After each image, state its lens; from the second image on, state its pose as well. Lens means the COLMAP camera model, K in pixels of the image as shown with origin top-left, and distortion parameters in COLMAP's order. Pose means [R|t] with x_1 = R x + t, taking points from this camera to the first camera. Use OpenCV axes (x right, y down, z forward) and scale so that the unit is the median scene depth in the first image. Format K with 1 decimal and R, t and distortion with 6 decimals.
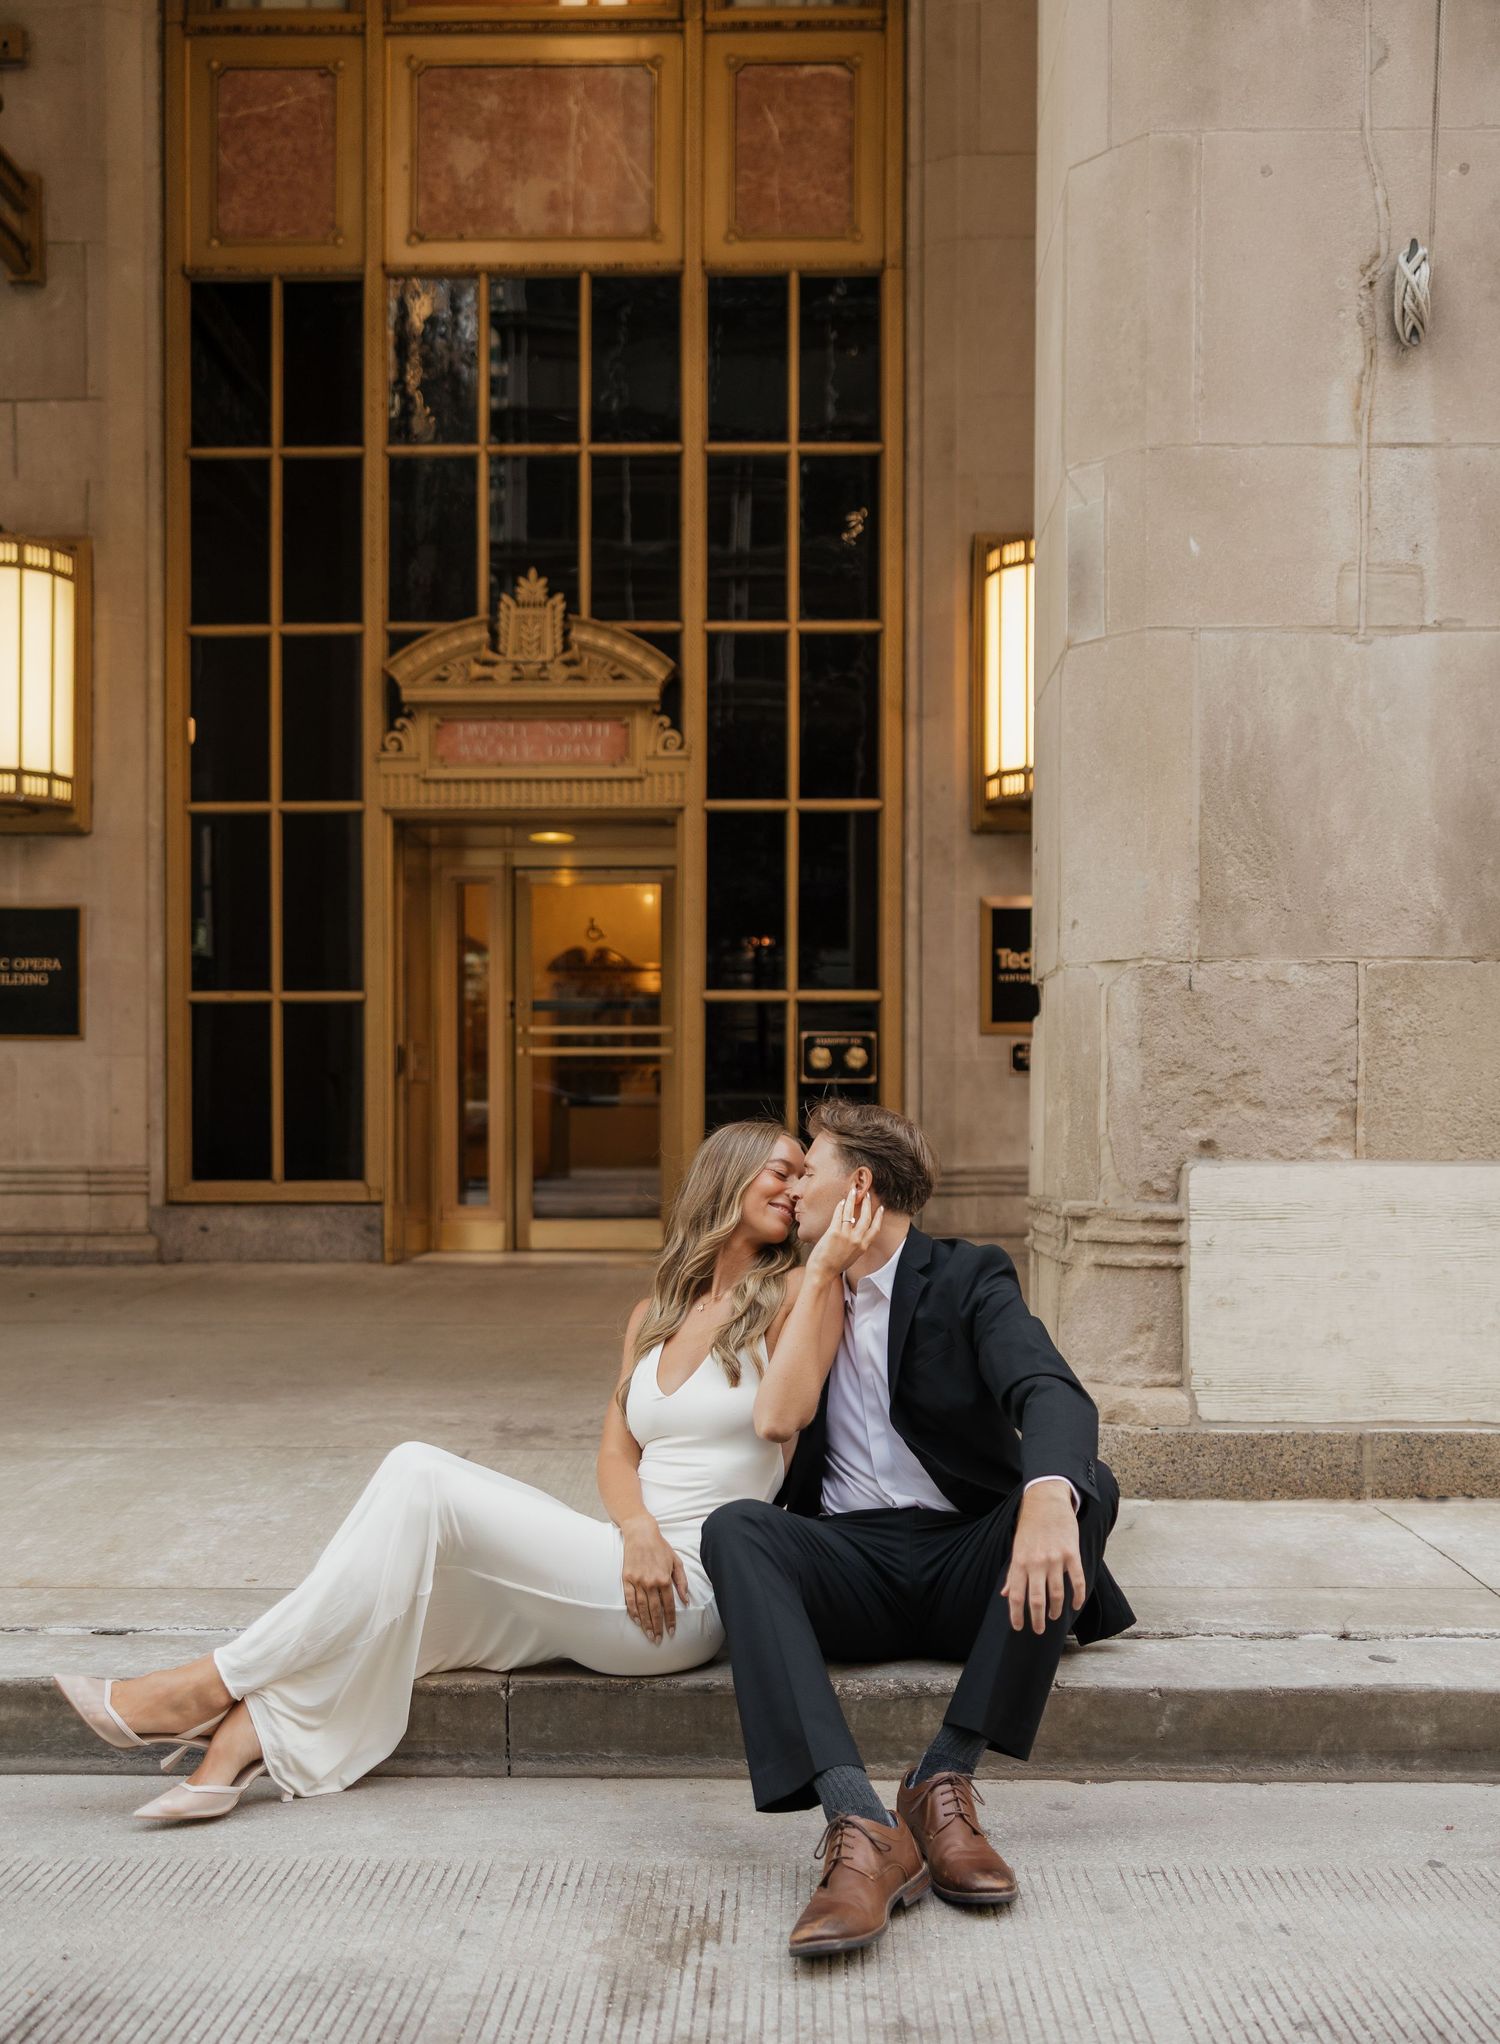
lens RADIAL K [[1821.6, 0, 766.9], [0, 1821.6, 1140.5], [0, 0, 1]] dist [0.038485, -0.006785]
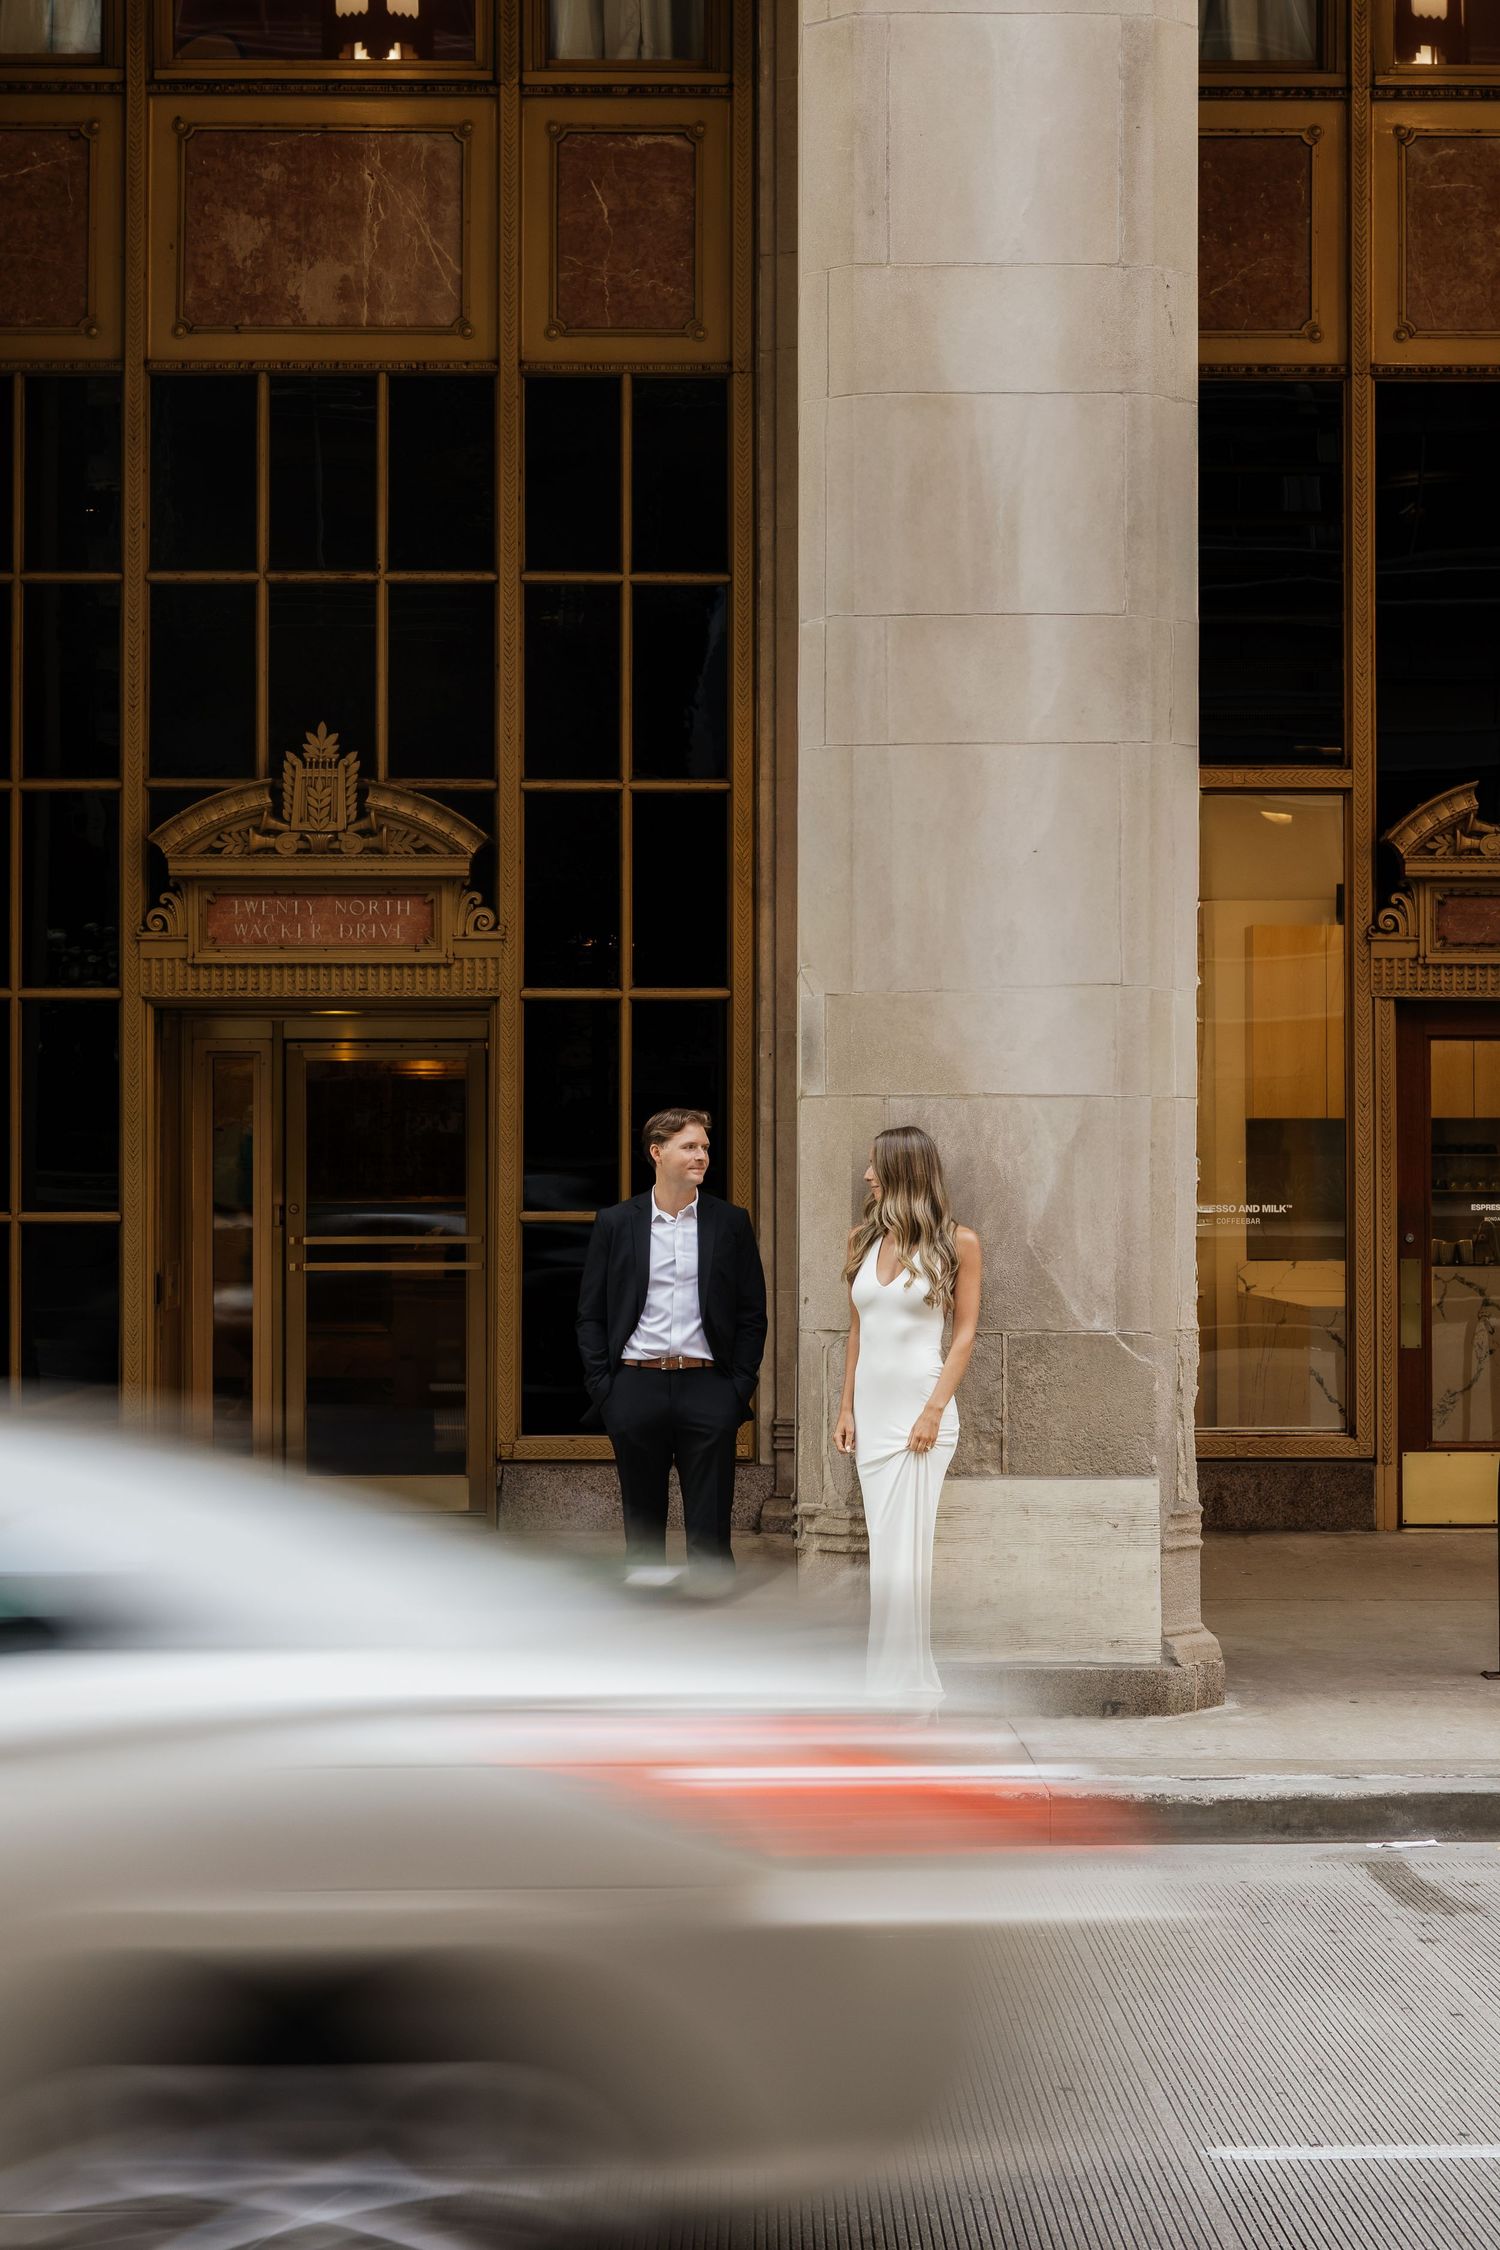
lens RADIAL K [[3961.1, 0, 750.0], [0, 3961.1, 1125.0], [0, 0, 1]] dist [0.047134, 0.053540]
pose [[0.999538, -0.001007, 0.030364, 0.016011], [0.001741, 0.999706, -0.024178, -0.078275], [-0.030330, 0.024220, 0.999246, -0.863499]]
